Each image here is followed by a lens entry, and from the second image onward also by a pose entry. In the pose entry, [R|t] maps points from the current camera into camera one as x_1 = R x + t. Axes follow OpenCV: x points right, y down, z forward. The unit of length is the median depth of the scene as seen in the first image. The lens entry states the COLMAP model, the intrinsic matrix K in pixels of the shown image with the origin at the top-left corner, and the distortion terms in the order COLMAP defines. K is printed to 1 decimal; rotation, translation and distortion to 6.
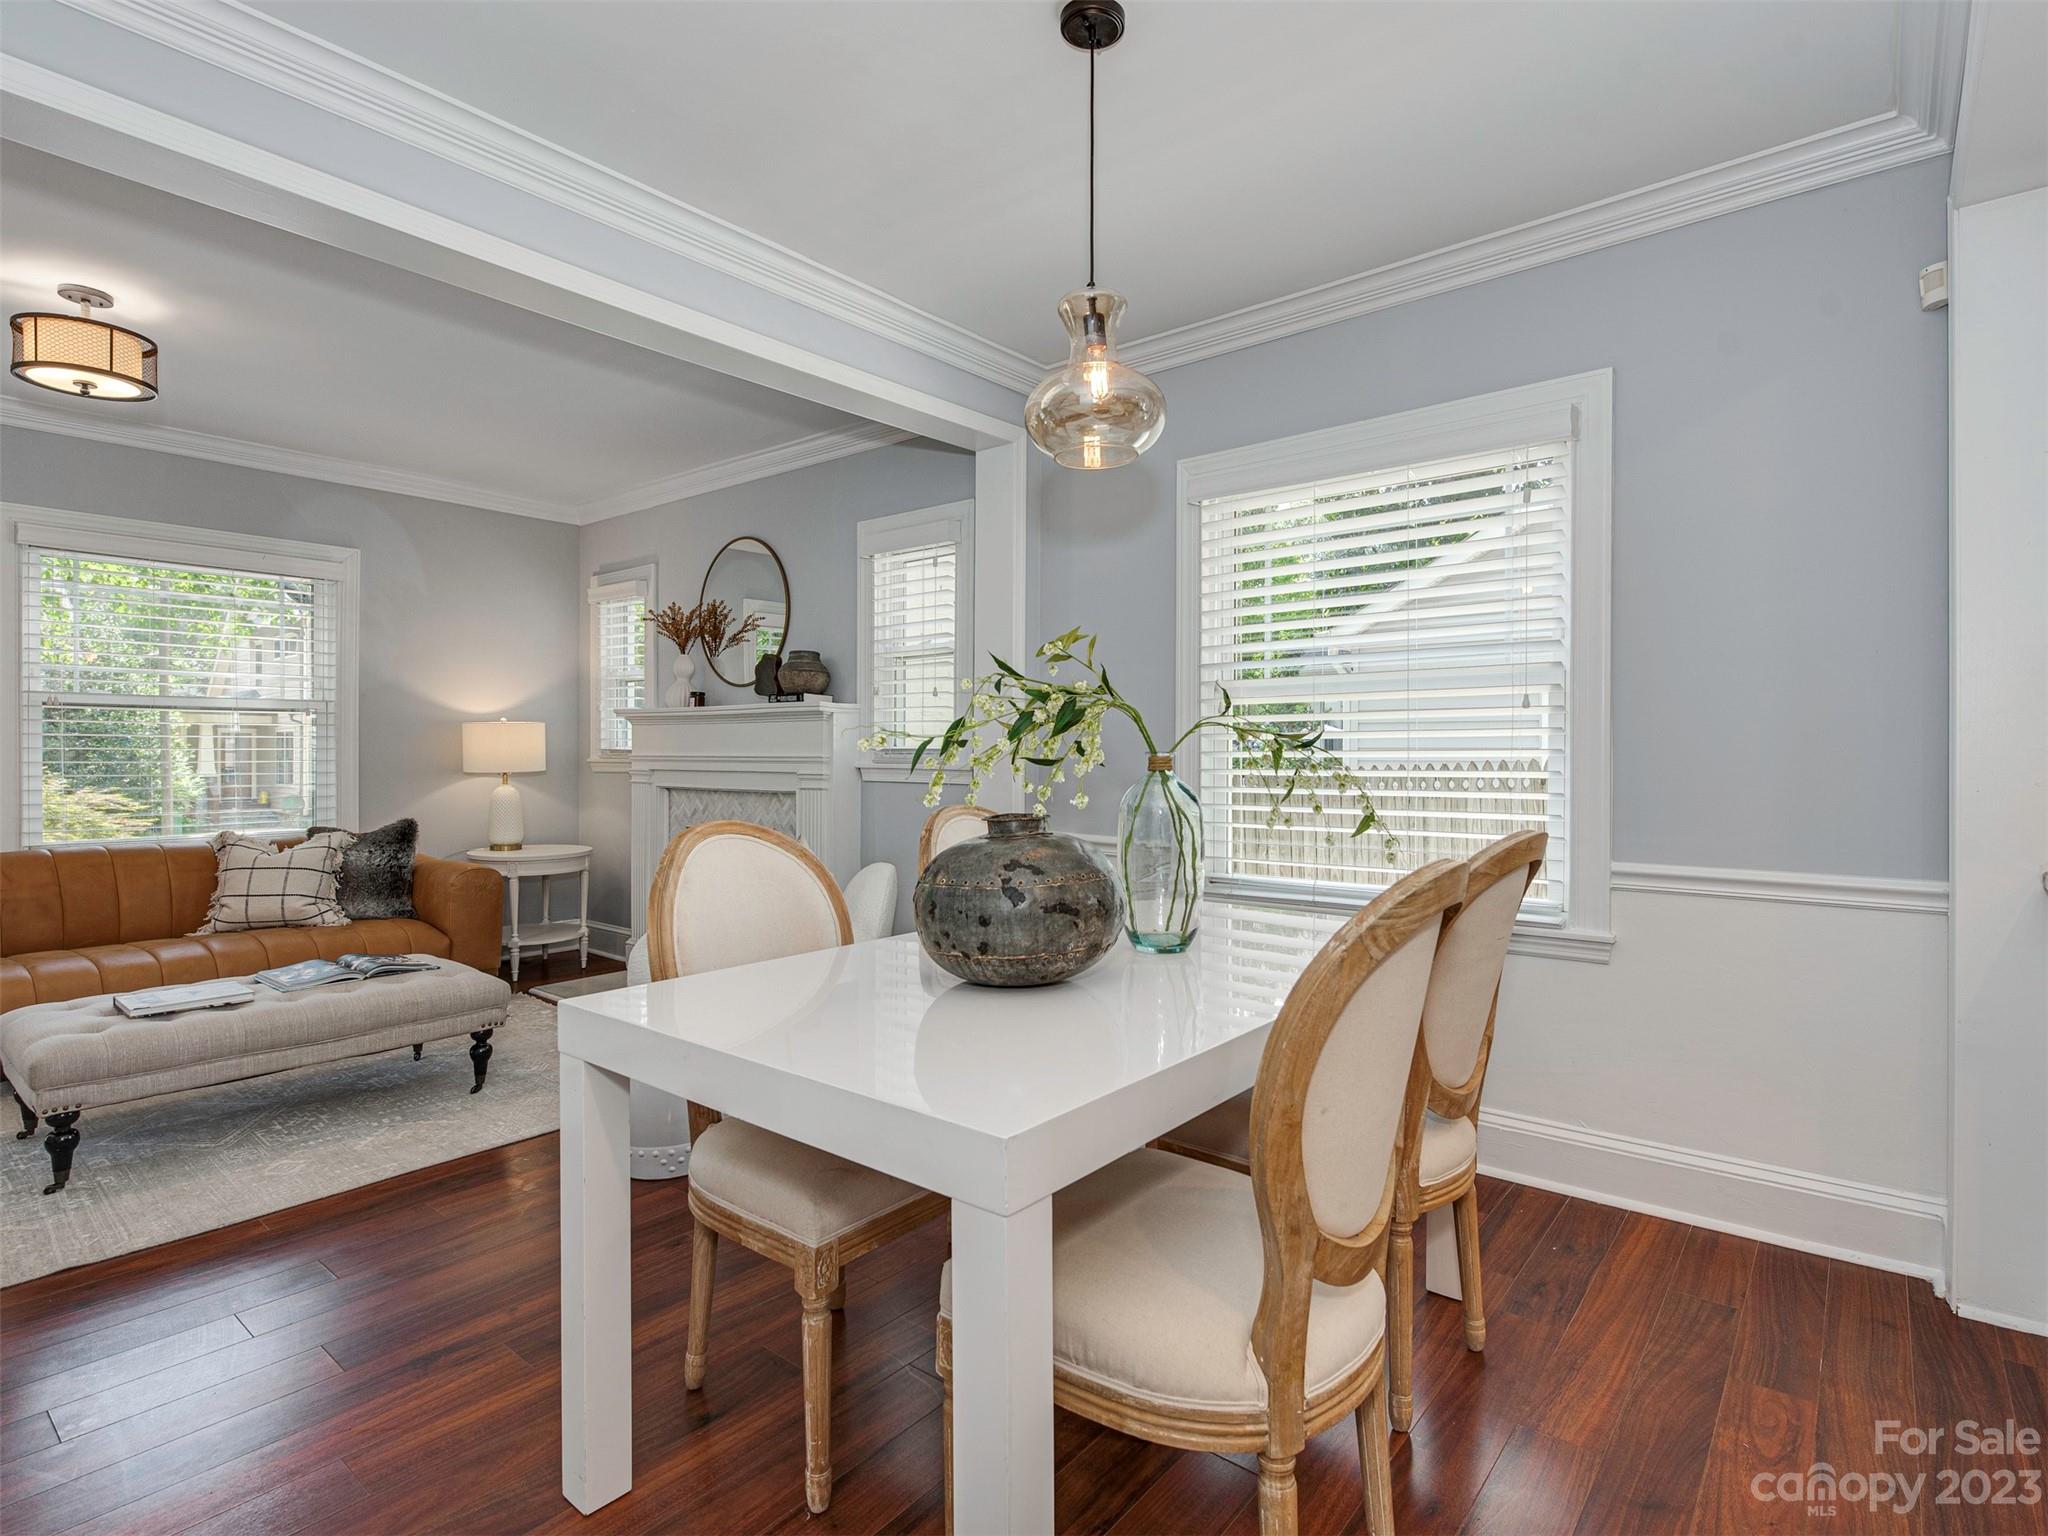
lens RADIAL K [[1061.0, 0, 1038.7], [0, 1061.0, 762.7], [0, 0, 1]] dist [-0.006484, -0.001683]
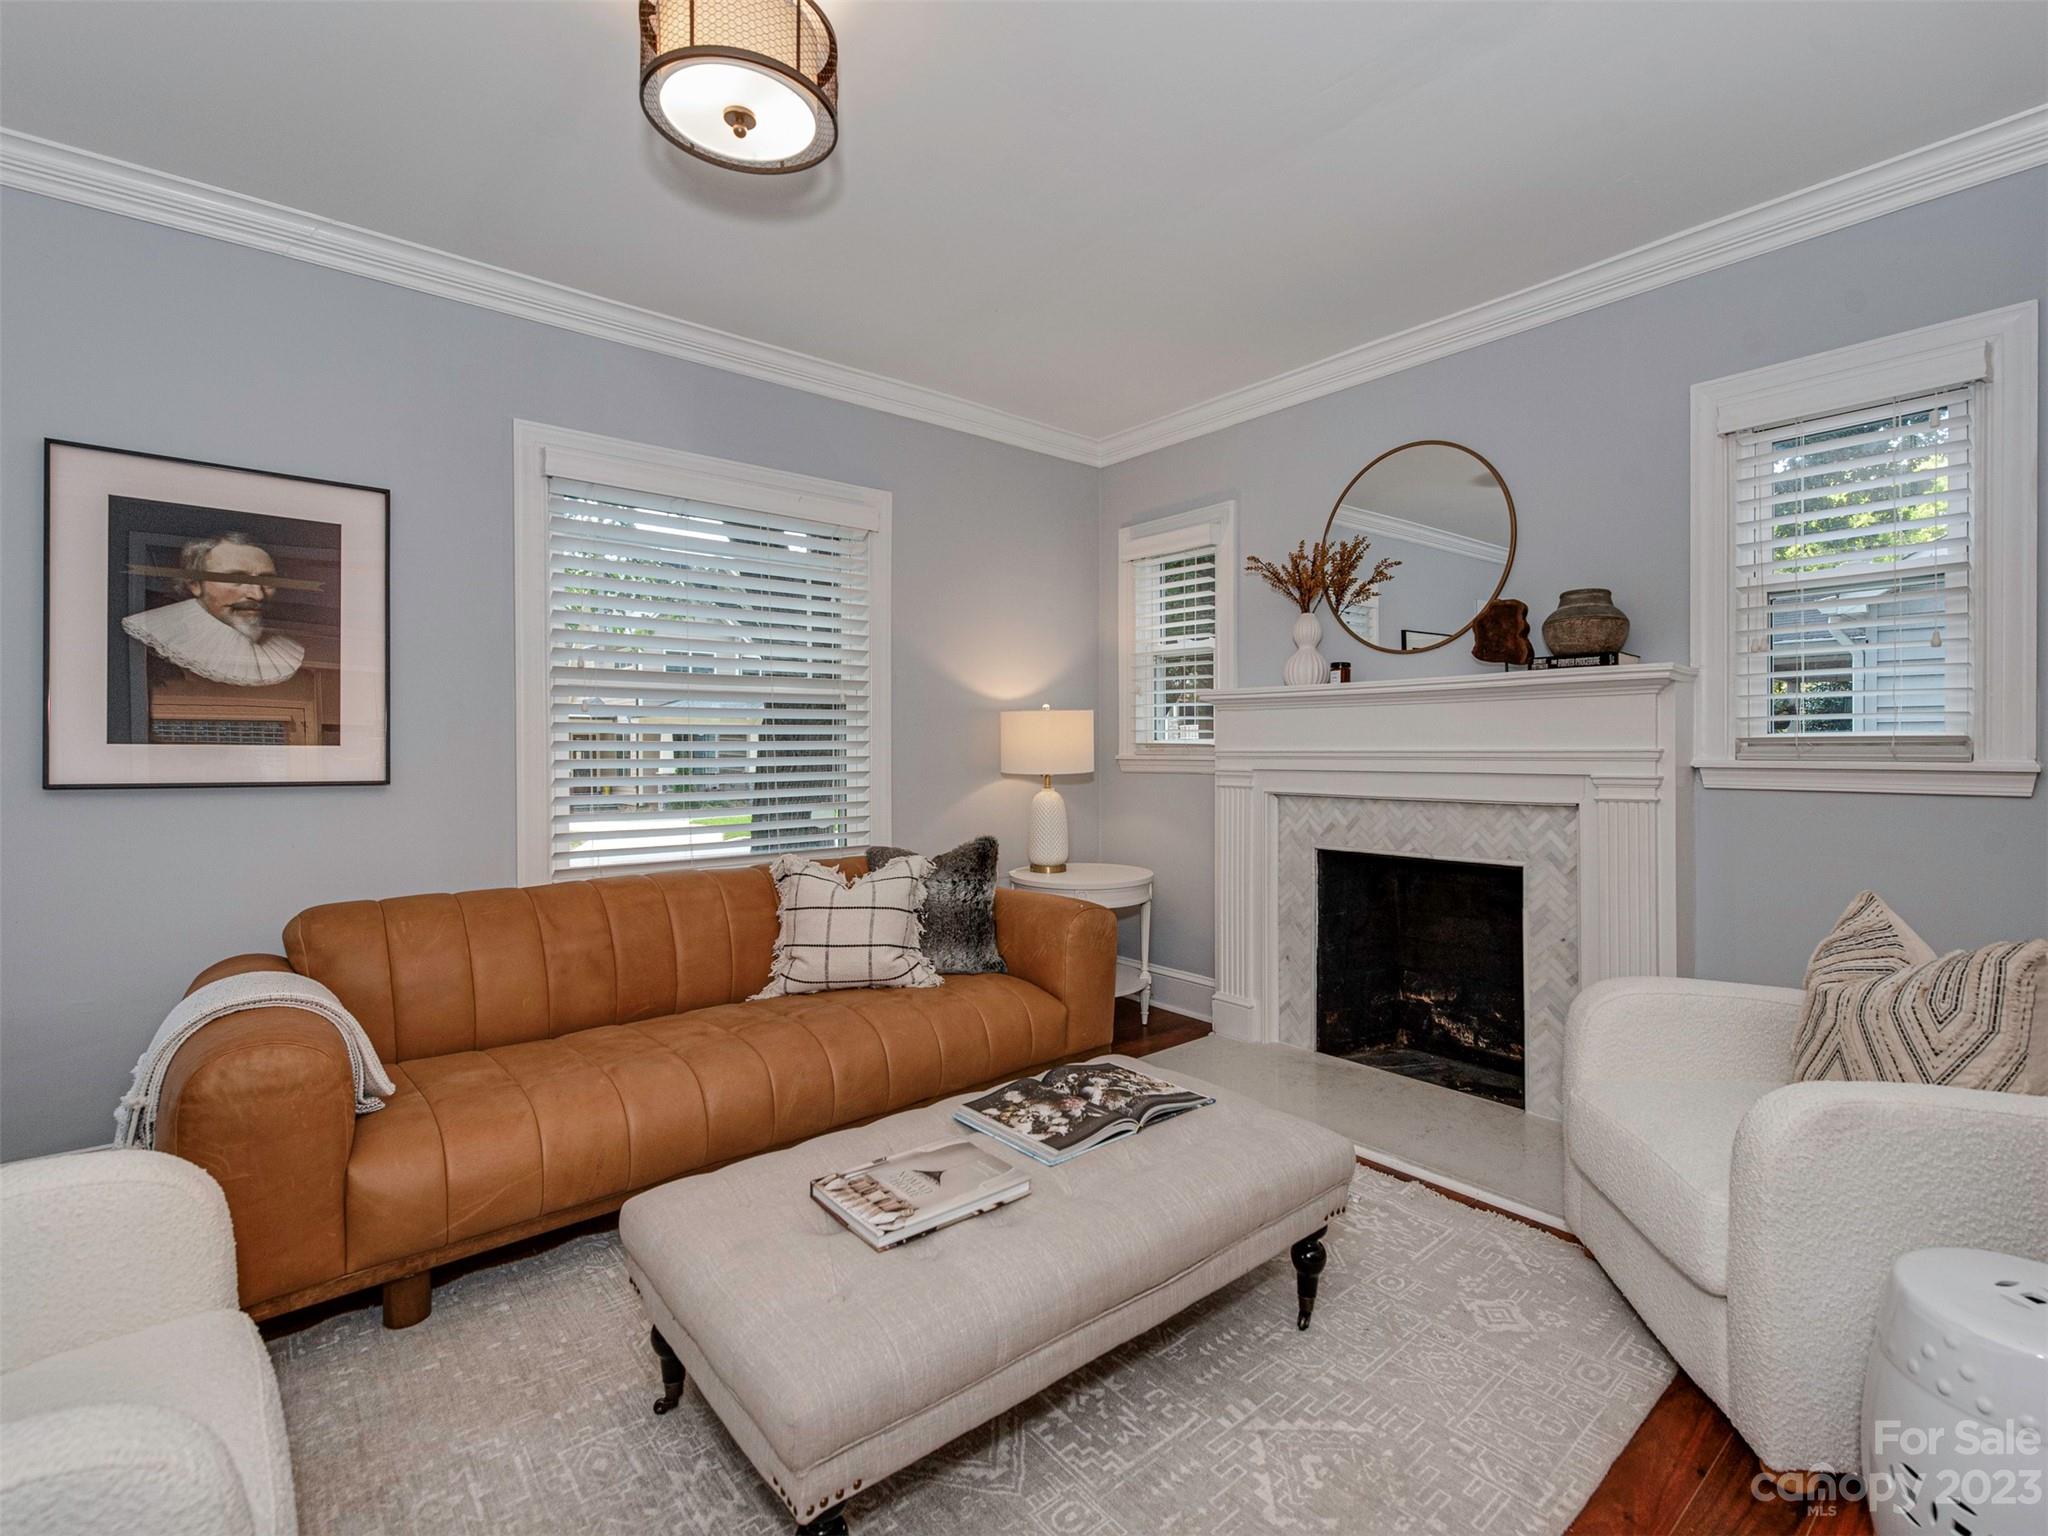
lens RADIAL K [[948.6, 0, 1025.6], [0, 948.6, 762.3], [0, 0, 1]] dist [0.003784, -0.000220]
pose [[0.982353, -0.003612, -0.187002, -0.445413], [0.004535, 0.999980, 0.004511, -0.002646], [0.186982, -0.005280, 0.982349, 0.348393]]
